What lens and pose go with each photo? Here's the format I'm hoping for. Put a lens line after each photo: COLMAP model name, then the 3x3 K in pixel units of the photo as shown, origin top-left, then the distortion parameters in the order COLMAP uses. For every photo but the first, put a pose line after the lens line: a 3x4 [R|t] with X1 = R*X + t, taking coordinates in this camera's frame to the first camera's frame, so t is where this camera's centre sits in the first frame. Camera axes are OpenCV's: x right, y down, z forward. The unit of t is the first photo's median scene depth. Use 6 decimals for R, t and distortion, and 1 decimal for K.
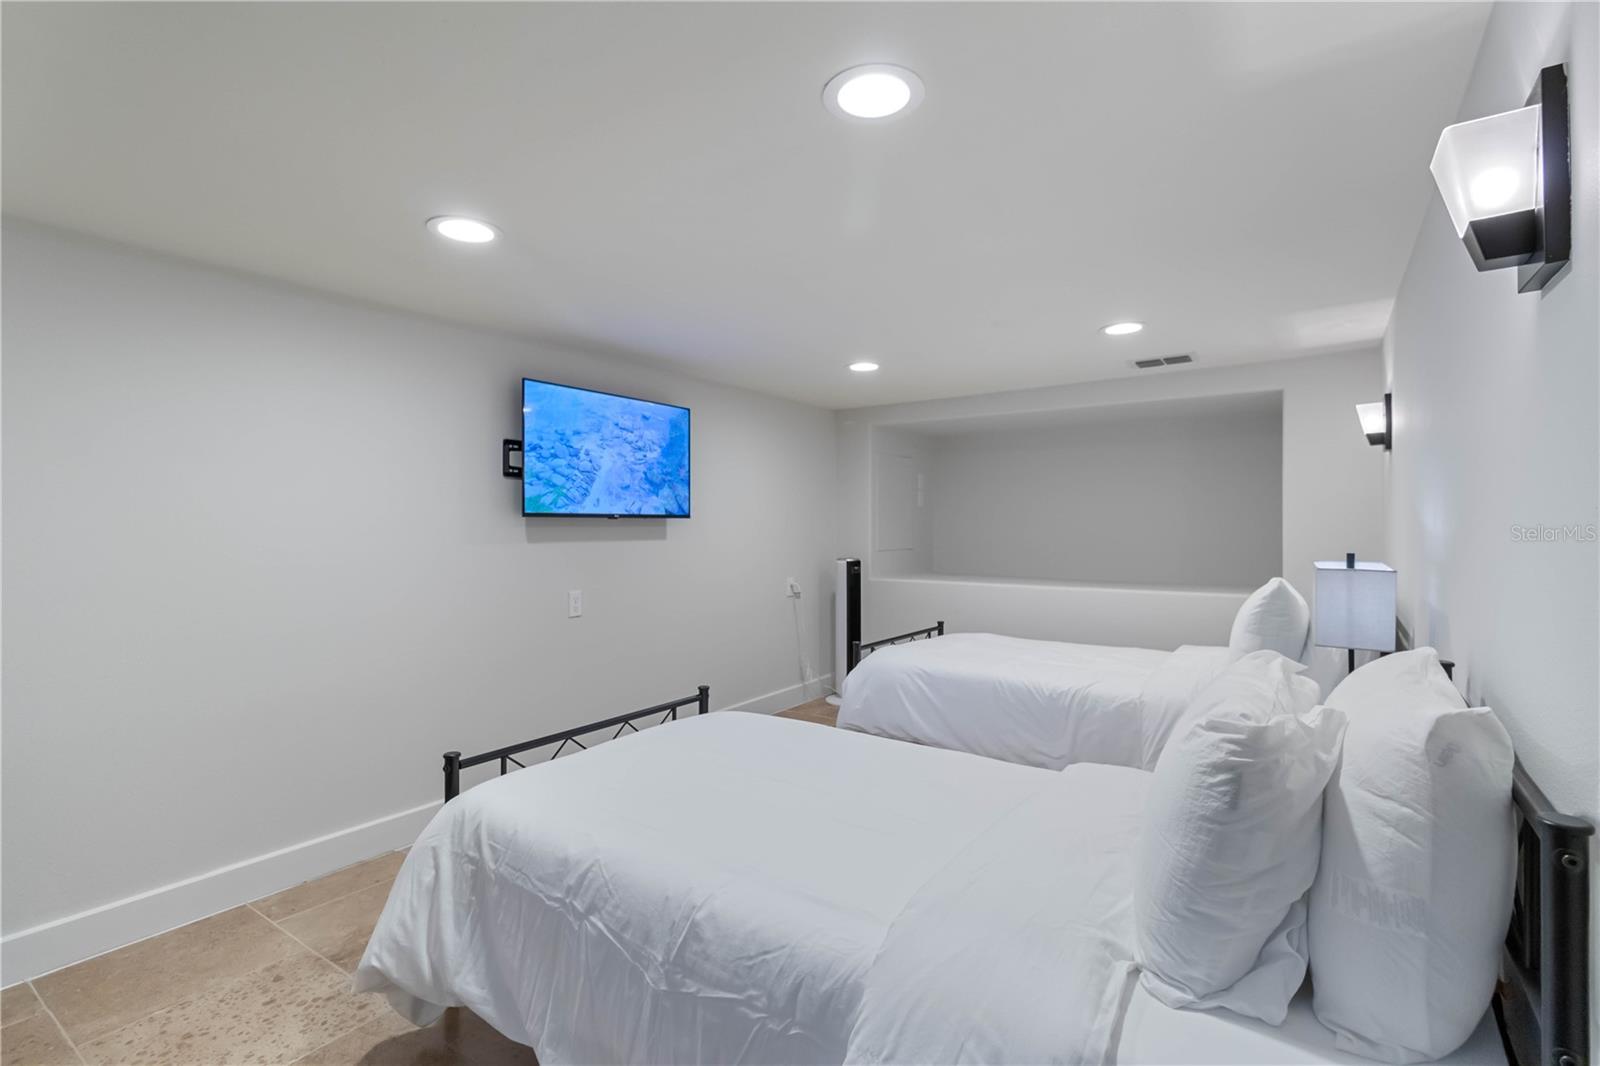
lens RADIAL K [[751.9, 0, 803.1], [0, 751.9, 529.8], [0, 0, 1]] dist [0.001368, 0.001861]
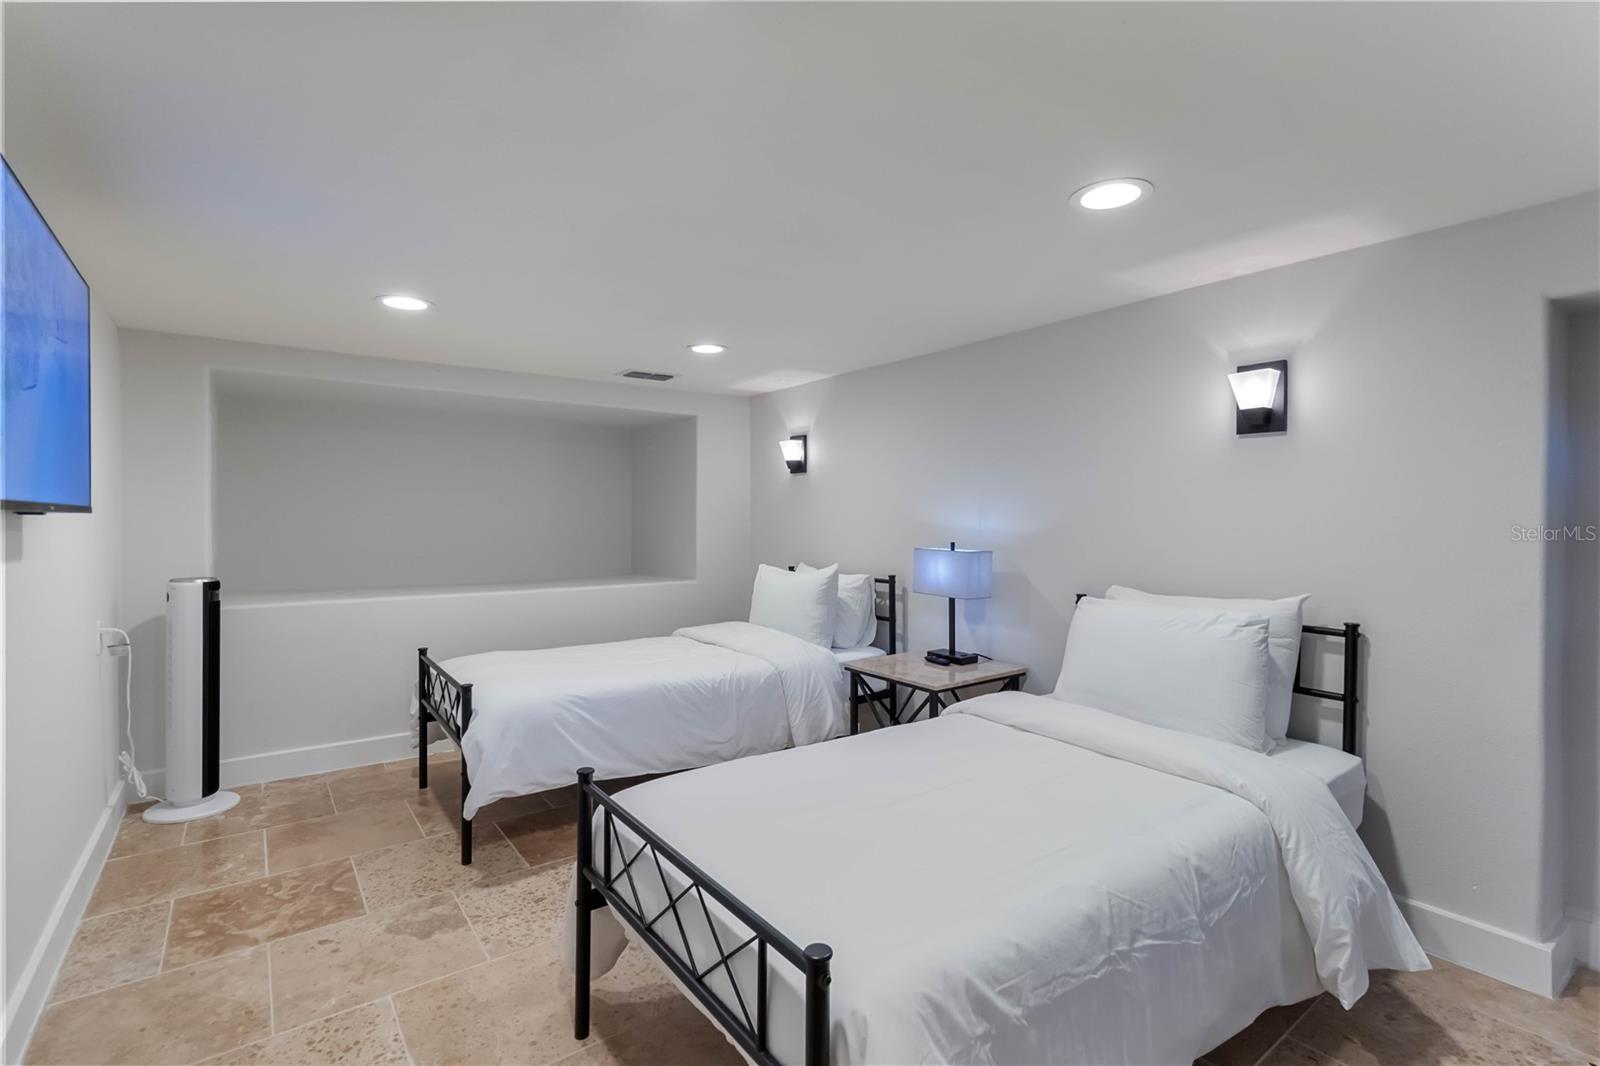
lens RADIAL K [[751.9, 0, 835.1], [0, 751.9, 519.8], [0, 0, 1]] dist [0.001368, 0.001861]
pose [[0.290615, 0.000980, 0.956839, -0.663724], [0.004452, 0.999987, -0.002376, -0.010845], [-0.956830, 0.004951, 0.290607, 0.553055]]
